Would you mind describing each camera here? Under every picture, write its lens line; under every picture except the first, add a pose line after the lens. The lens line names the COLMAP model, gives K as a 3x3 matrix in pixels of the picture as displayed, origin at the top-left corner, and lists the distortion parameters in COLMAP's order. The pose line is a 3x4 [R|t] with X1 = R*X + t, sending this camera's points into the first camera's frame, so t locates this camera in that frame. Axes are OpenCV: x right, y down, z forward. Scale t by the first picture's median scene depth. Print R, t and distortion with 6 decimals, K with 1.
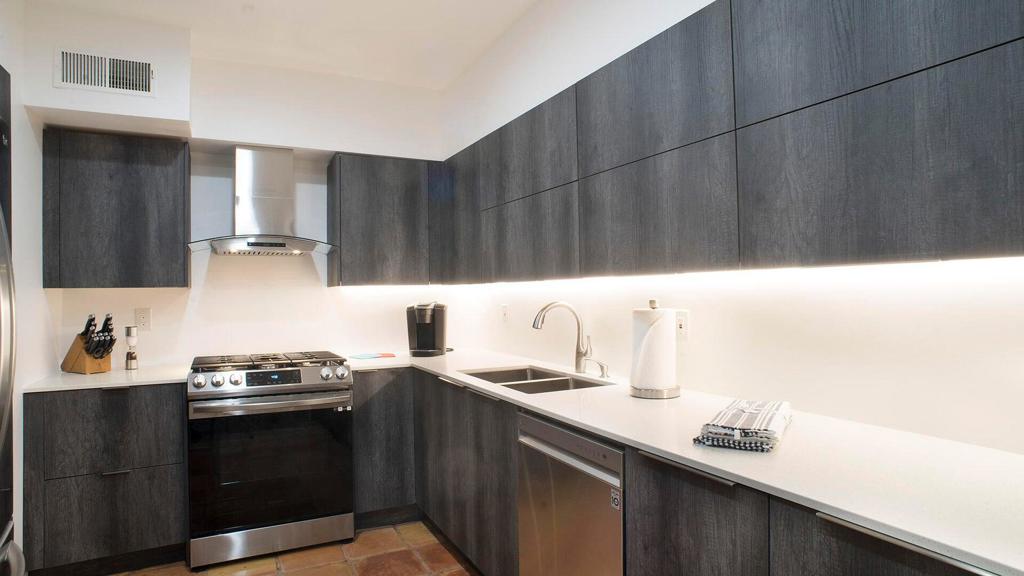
lens RADIAL K [[584.7, 0, 507.9], [0, 584.7, 291.3], [0, 0, 1]] dist [-0.045419, 0.014993]
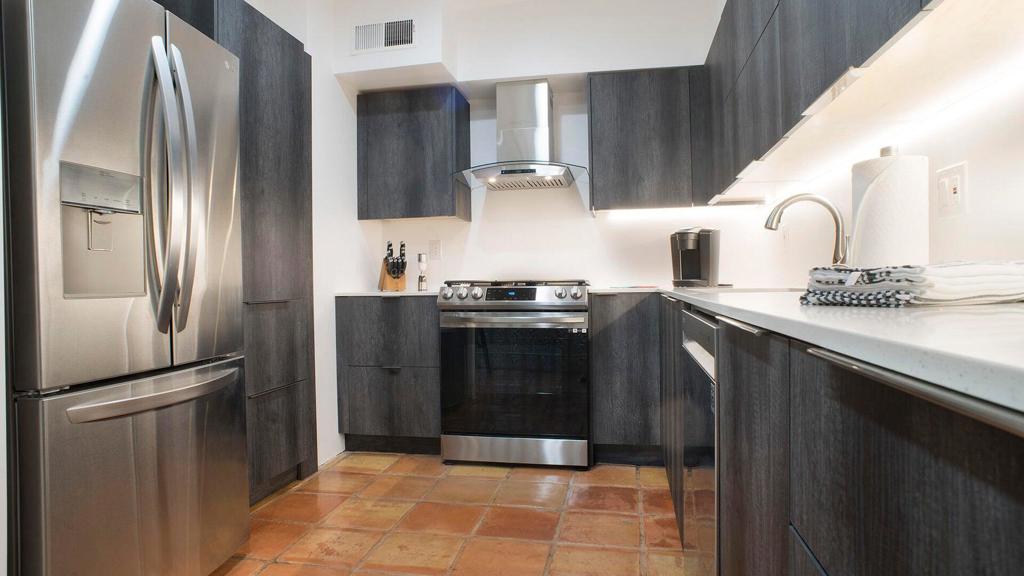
lens RADIAL K [[584.7, 0, 513.3], [0, 584.7, 285.2], [0, 0, 1]] dist [-0.045419, 0.014993]
pose [[0.789965, -0.000525, -0.613151, 0.234830], [0.008286, 0.999917, 0.009819, 0.120715], [0.613095, -0.012837, 0.789905, 0.177354]]
